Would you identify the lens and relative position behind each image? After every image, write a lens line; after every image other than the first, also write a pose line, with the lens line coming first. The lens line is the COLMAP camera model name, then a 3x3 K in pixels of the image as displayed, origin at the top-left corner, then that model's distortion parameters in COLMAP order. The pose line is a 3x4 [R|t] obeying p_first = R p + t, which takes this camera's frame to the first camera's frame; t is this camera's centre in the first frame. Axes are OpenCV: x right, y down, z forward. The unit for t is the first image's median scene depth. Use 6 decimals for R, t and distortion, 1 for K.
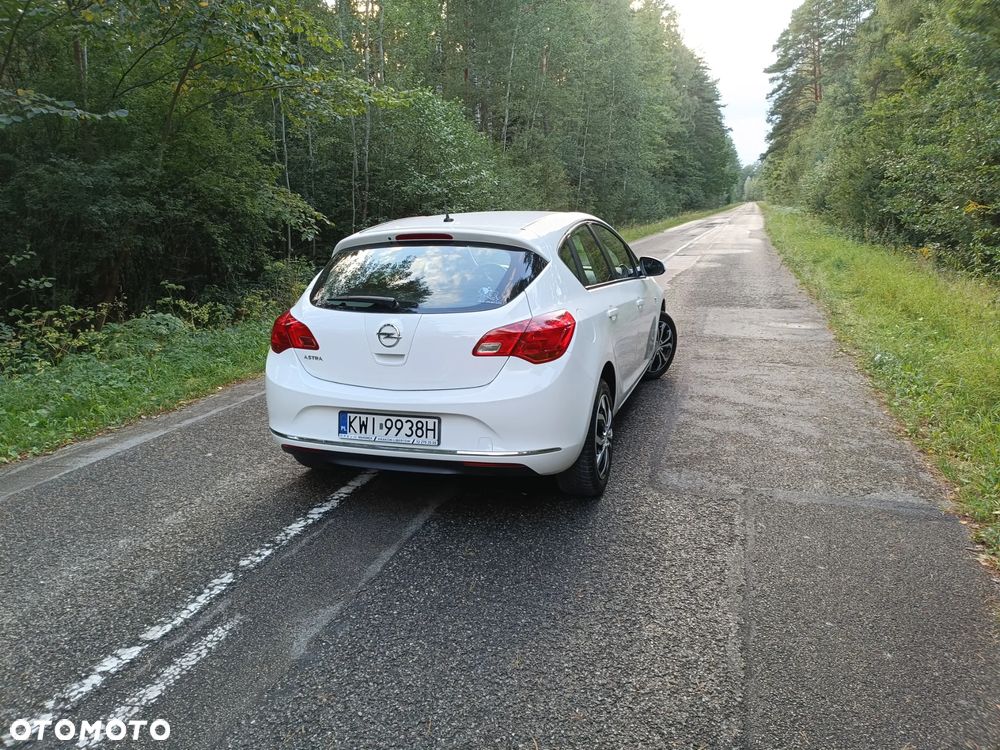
lens RADIAL K [[733.4, 0, 494.4], [0, 733.4, 377.4], [0, 0, 1]] dist [0.031590, -0.019284]
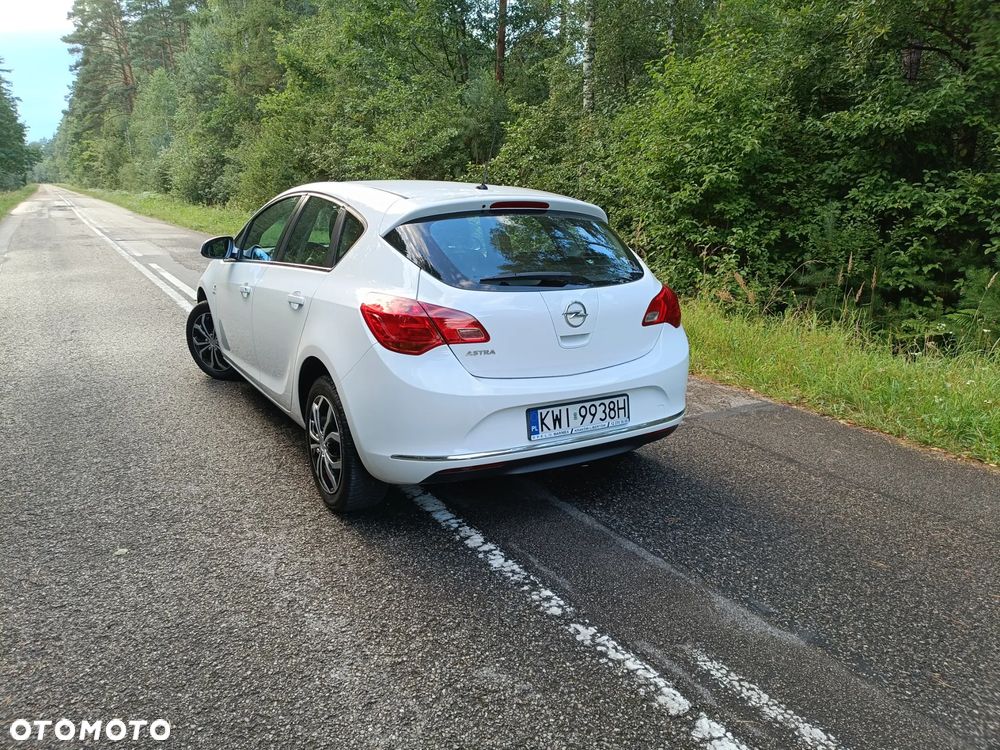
lens RADIAL K [[733.4, 0, 501.7], [0, 733.4, 374.3], [0, 0, 1]] dist [0.031590, -0.019284]
pose [[0.645181, -0.143068, 0.750515, -0.874233], [0.133766, 0.988291, 0.073402, -0.061347], [-0.752229, 0.053036, 0.656764, 0.477390]]
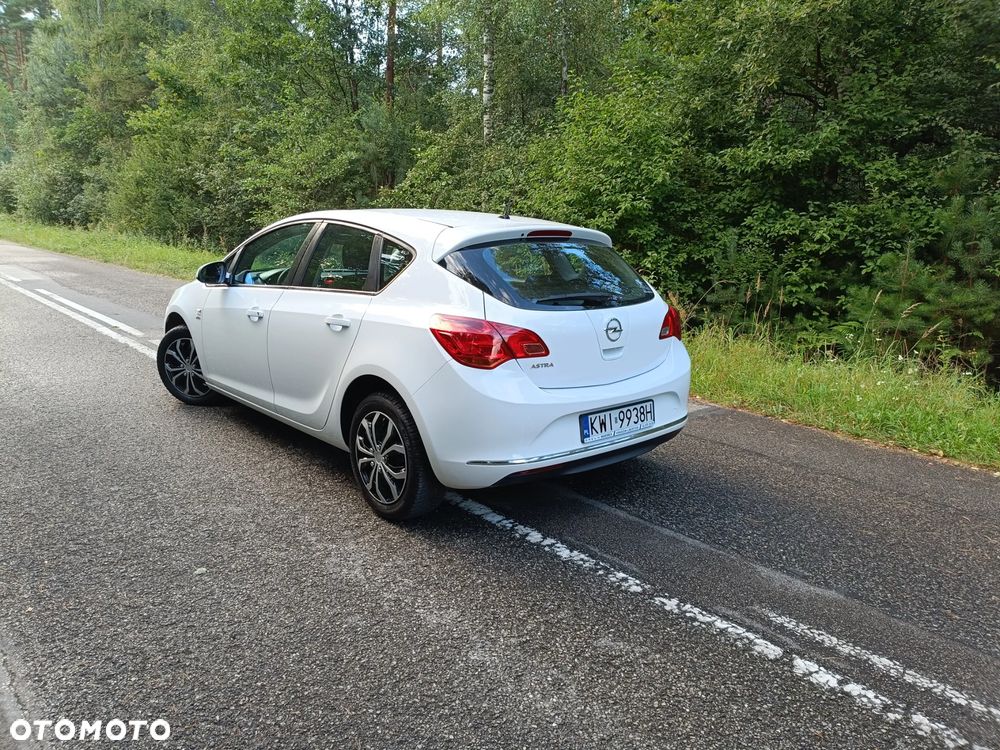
lens RADIAL K [[733.4, 0, 502.1], [0, 733.4, 371.4], [0, 0, 1]] dist [0.031590, -0.019284]
pose [[0.500080, -0.135858, 0.855256, -1.084223], [0.153831, 0.985846, 0.066655, -0.090616], [-0.852207, 0.098232, 0.513901, 0.607925]]
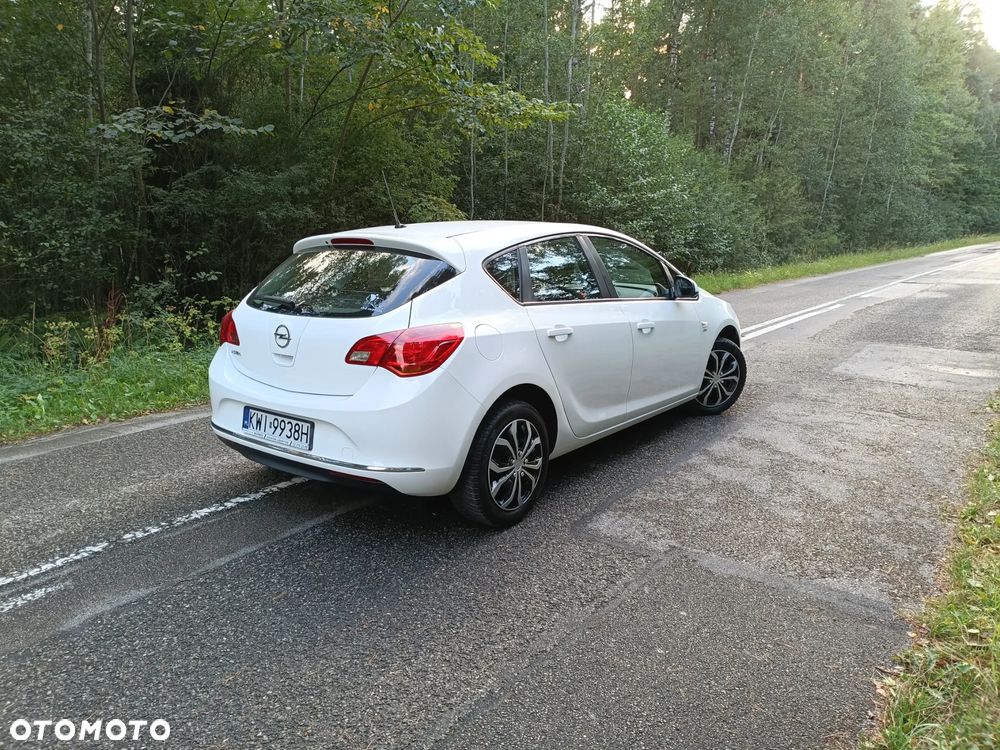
lens RADIAL K [[733.4, 0, 494.7], [0, 733.4, 377.1], [0, 0, 1]] dist [0.031590, -0.019284]
pose [[0.944722, 0.092457, -0.314568, 0.451945], [-0.098399, 0.995142, -0.003025, -0.026513], [0.312760, 0.033811, 0.949230, 0.128582]]
